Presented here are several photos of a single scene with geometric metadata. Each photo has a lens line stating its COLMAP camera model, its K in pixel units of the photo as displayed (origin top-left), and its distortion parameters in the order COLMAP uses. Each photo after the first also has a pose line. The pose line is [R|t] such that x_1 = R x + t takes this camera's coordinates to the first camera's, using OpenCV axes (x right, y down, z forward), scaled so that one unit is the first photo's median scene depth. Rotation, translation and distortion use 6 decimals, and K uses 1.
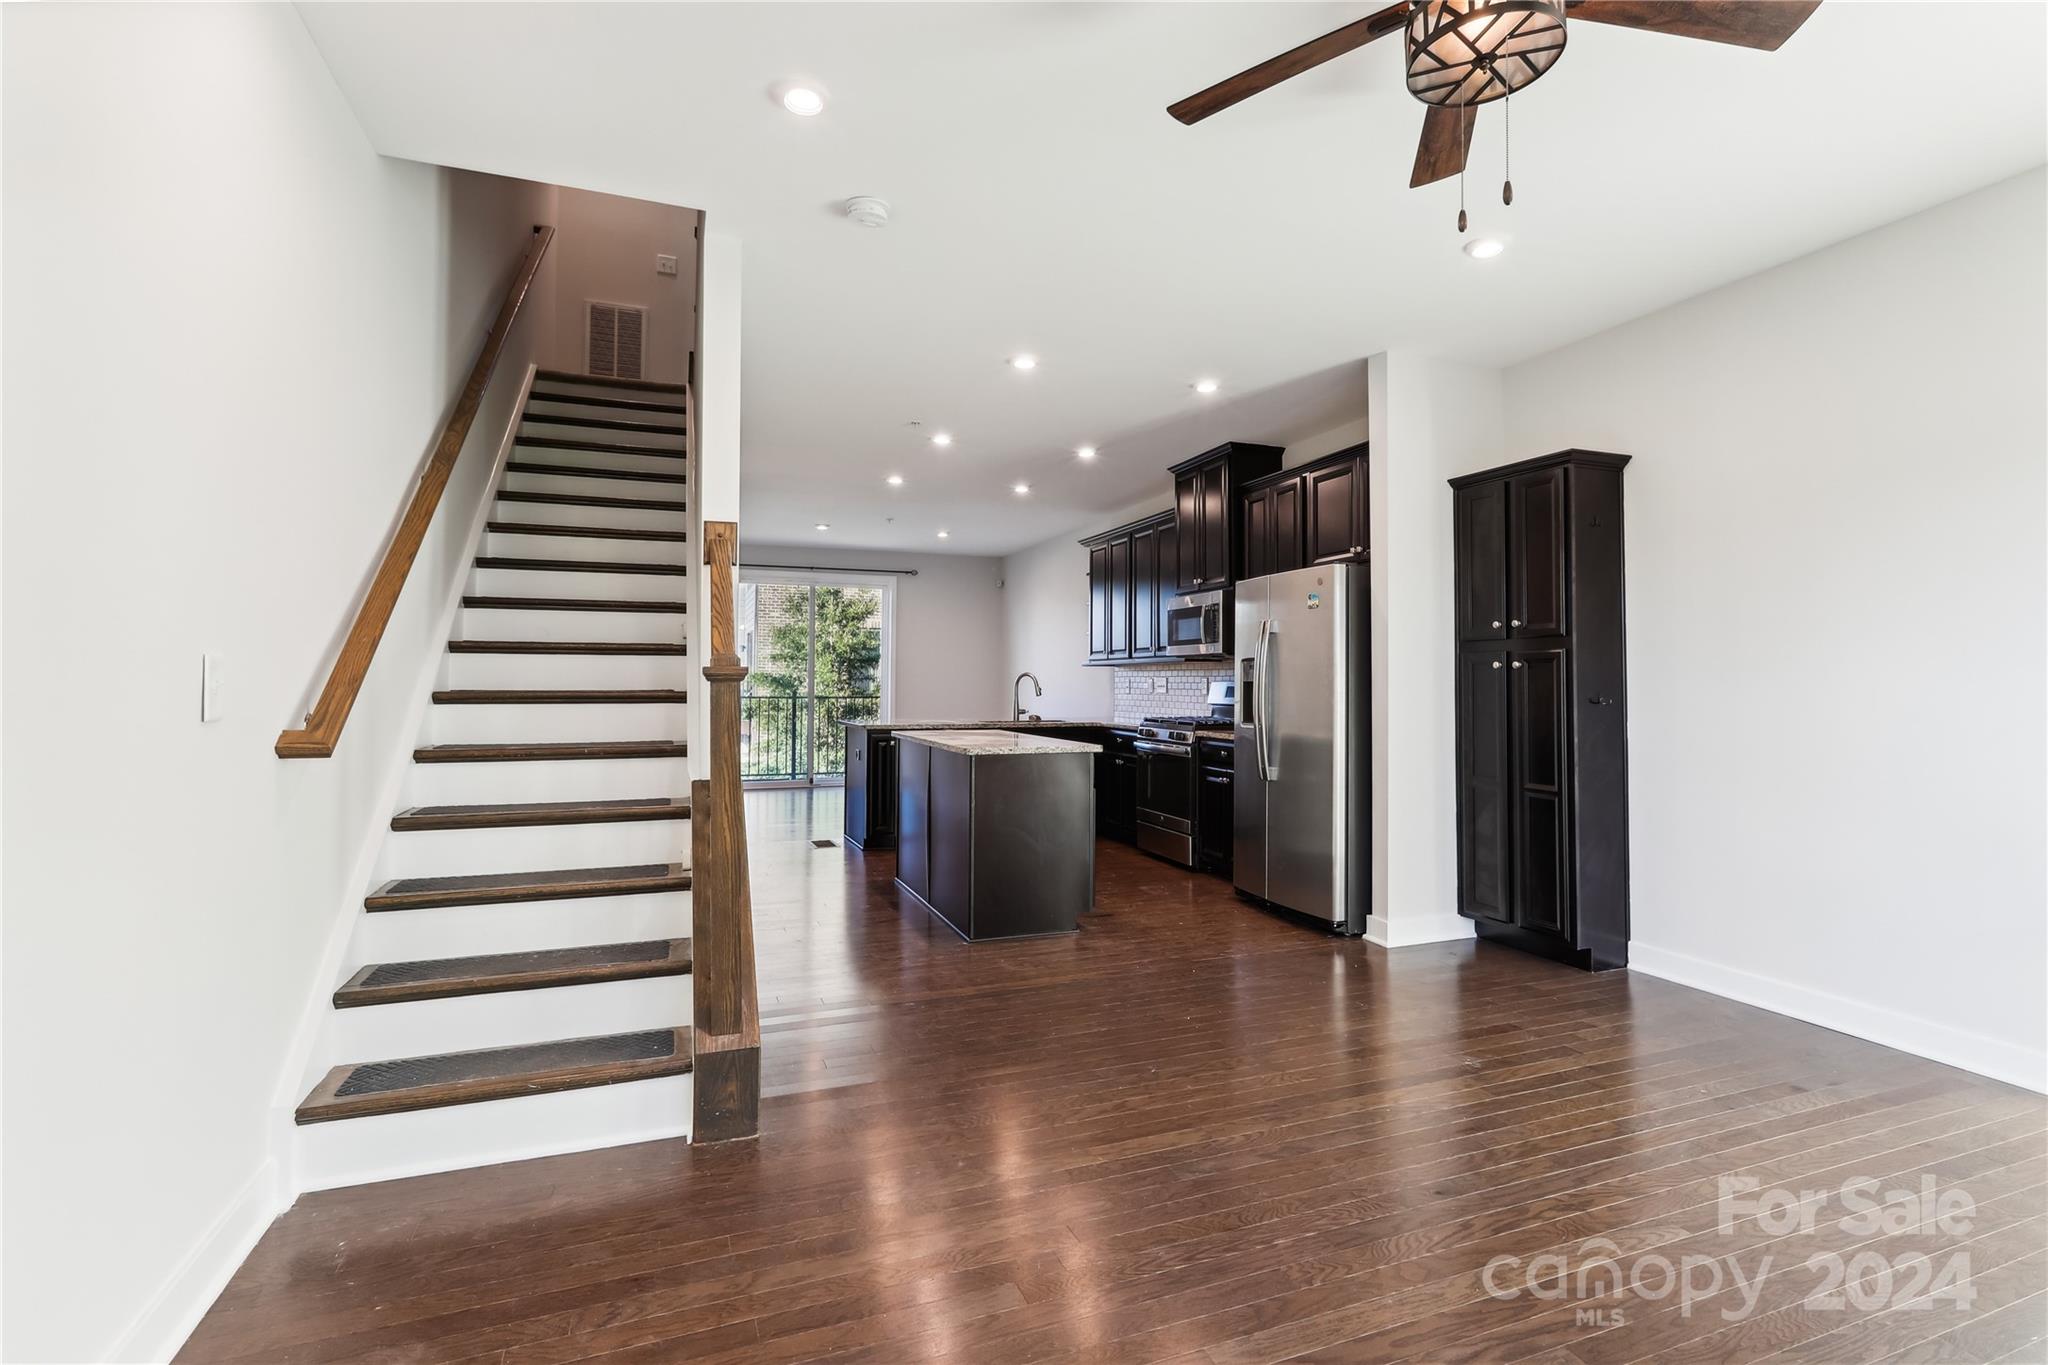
lens RADIAL K [[947.8, 0, 1024.0], [0, 947.8, 682.5], [0, 0, 1]] dist [0.001519, 0.000118]
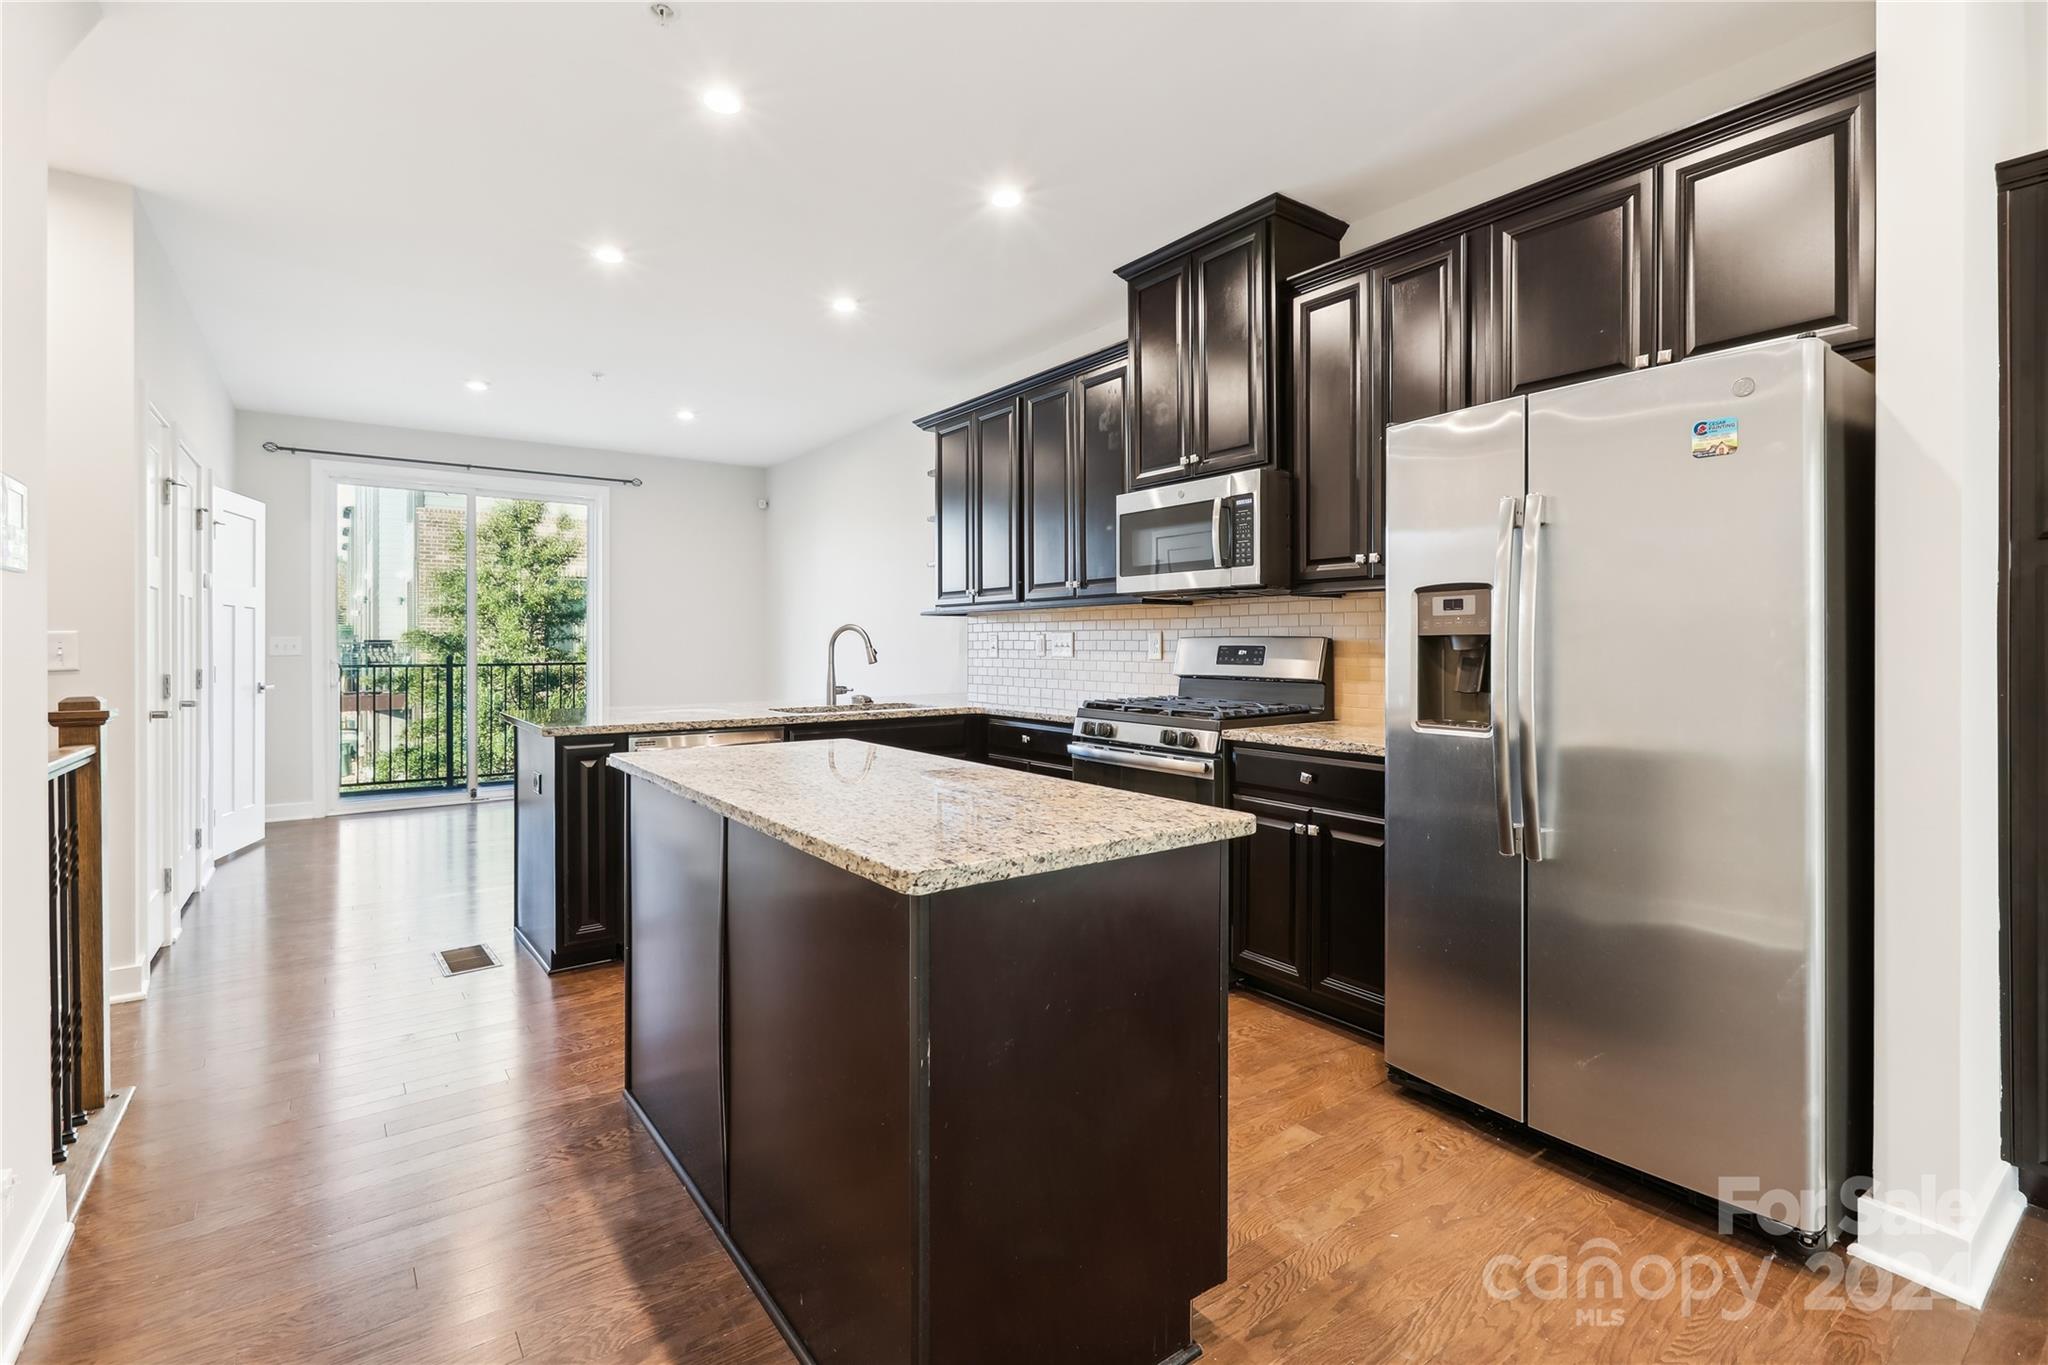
lens RADIAL K [[926.6, 0, 992.0], [0, 926.6, 658.0], [0, 0, 1]] dist [0.000798, 0.000085]
pose [[0.966314, -0.008983, 0.257210, -0.060312], [0.004543, 0.999830, 0.017852, 0.000621], [-0.257327, -0.016082, 0.966191, 0.414598]]
